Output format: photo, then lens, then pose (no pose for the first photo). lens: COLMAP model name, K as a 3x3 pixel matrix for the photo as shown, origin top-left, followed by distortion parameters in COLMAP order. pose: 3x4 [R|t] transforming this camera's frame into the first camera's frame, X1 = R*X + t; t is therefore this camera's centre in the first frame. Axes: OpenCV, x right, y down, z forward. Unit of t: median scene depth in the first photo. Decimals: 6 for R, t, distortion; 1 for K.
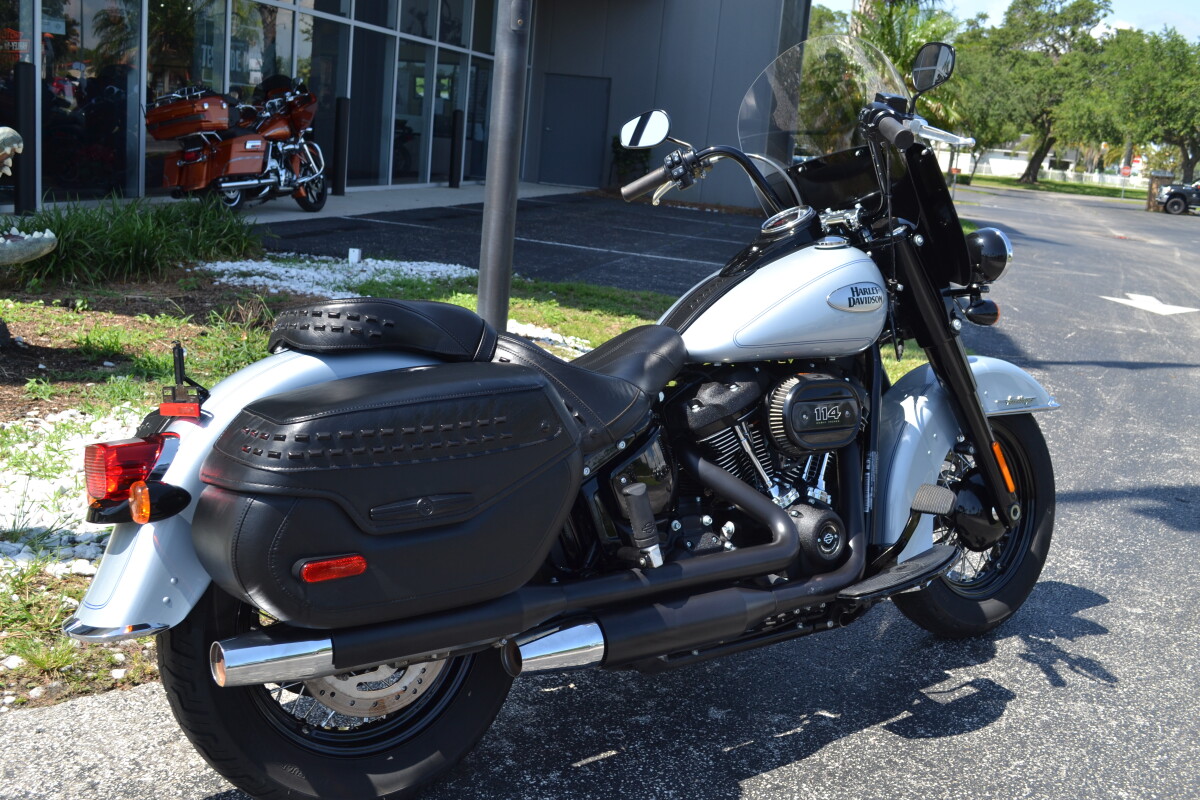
lens RADIAL K [[1174.5, 0, 604.0], [0, 1174.5, 401.3], [0, 0, 1]] dist [-0.043173, 0.000000]
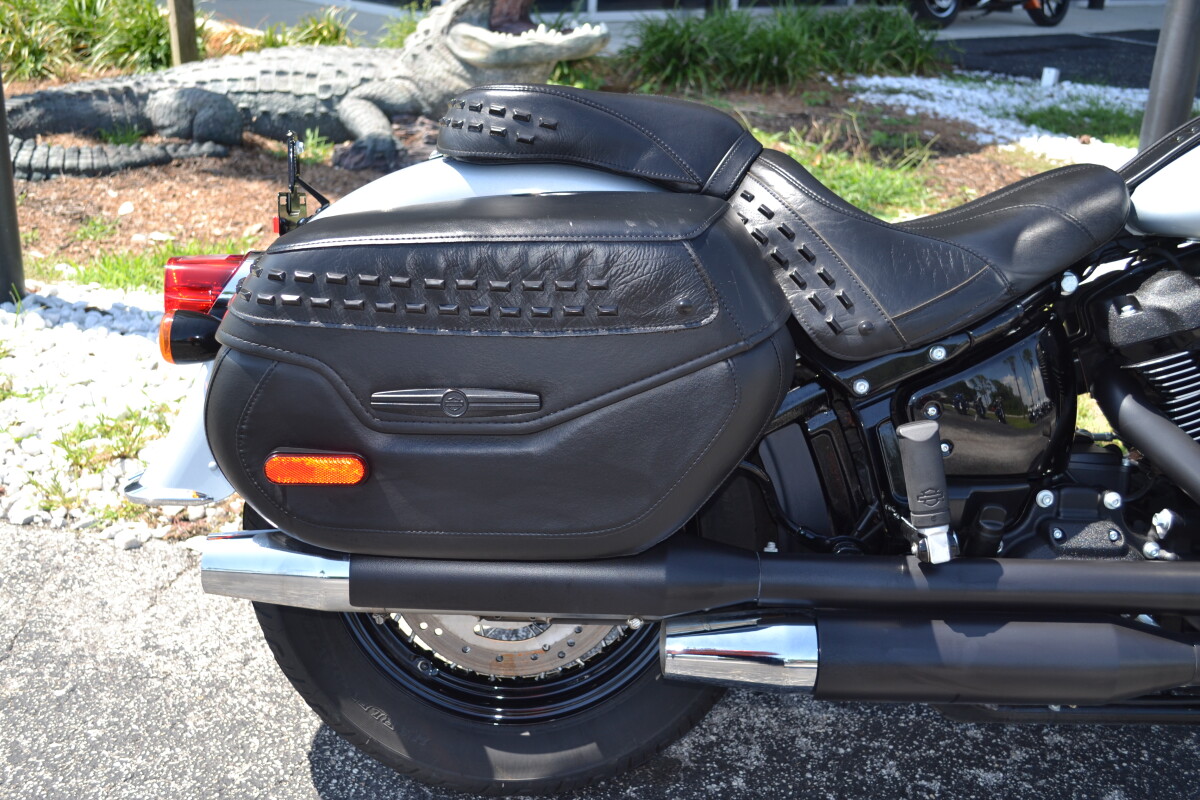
lens RADIAL K [[1301.8, 0, 592.0], [0, 1301.8, 396.7], [0, 0, 1]] dist [-0.037396, 0.000000]
pose [[0.828080, 0.164876, -0.535817, 0.218742], [-0.101925, 0.984123, 0.145304, -0.019578], [0.551267, -0.065710, 0.831737, 0.320929]]
